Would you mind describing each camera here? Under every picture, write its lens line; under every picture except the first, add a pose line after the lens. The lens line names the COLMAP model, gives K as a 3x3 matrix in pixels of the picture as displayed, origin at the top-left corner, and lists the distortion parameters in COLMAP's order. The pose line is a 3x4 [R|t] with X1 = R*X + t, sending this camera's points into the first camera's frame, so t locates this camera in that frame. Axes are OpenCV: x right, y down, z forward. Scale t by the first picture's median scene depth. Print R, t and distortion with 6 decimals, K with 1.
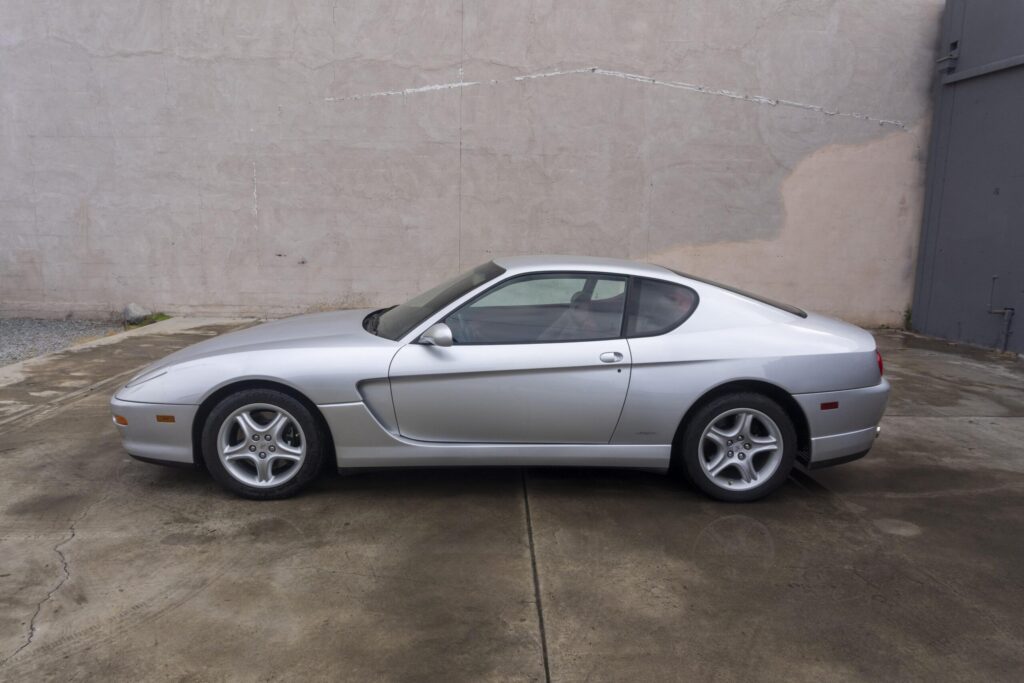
lens RADIAL K [[691.4, 0, 509.0], [0, 691.4, 344.8], [0, 0, 1]] dist [-0.007034, 0.002525]
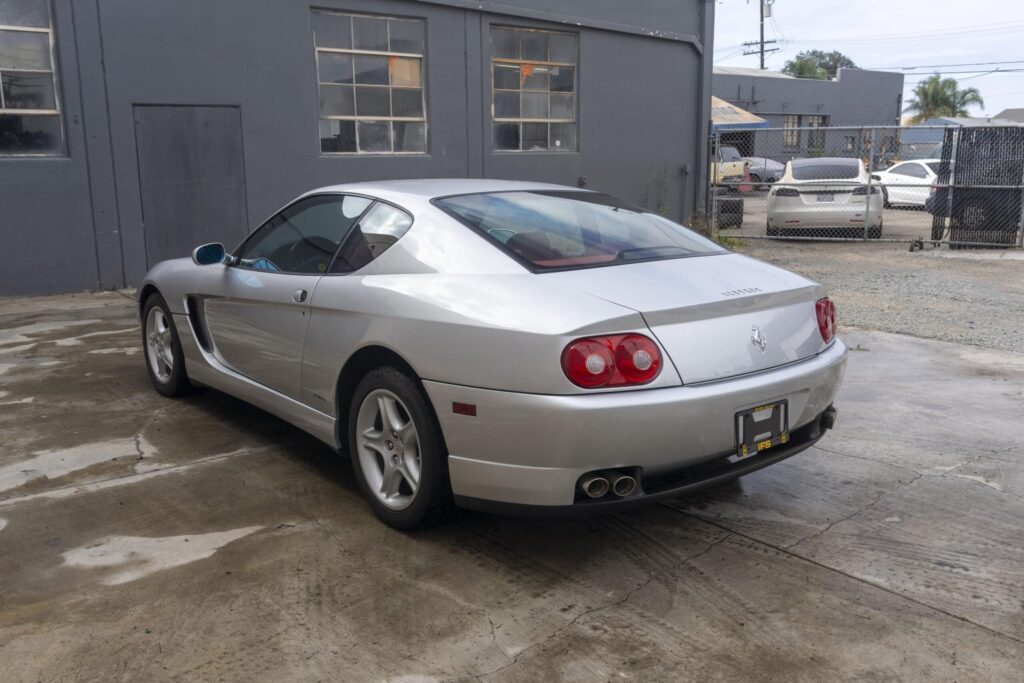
lens RADIAL K [[921.7, 0, 512.8], [0, 921.7, 343.2], [0, 0, 1]] dist [0.009416, -0.006537]
pose [[-0.608733, -0.175901, 0.773630, -0.414023], [0.127310, 0.940819, 0.314088, -0.140072], [-0.783094, 0.289687, -0.550313, 0.801872]]
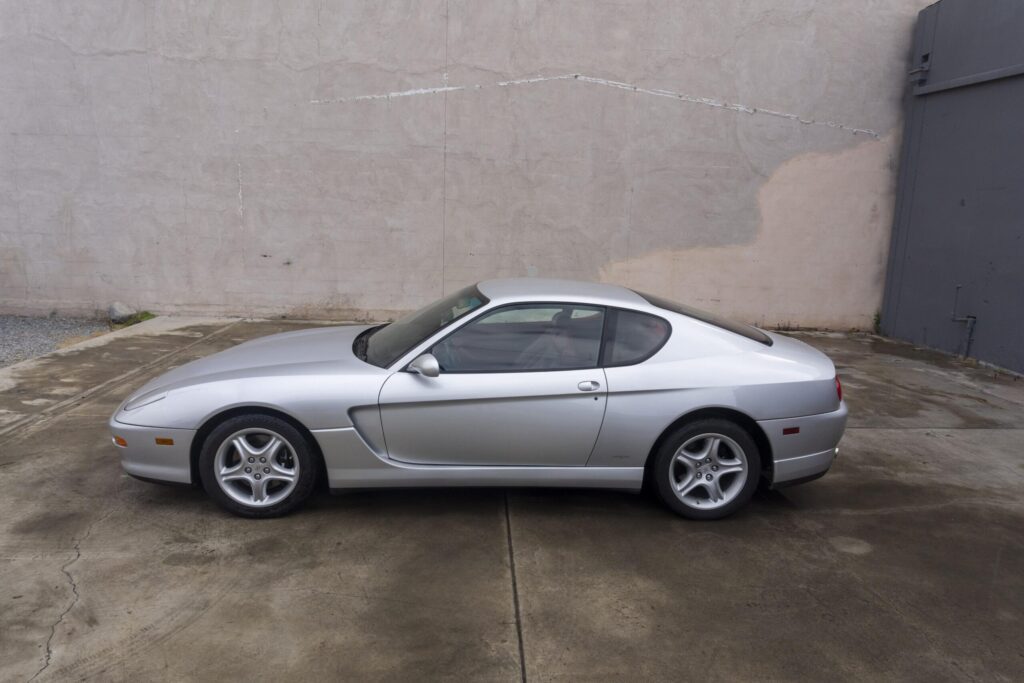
lens RADIAL K [[691.4, 0, 508.4], [0, 691.4, 344.8], [0, 0, 1]] dist [-0.007034, 0.002525]
pose [[0.999665, 0.005620, 0.025246, -0.000803], [-0.006185, 0.999731, 0.022363, -0.025179], [-0.025113, -0.022512, 0.999431, -0.021926]]
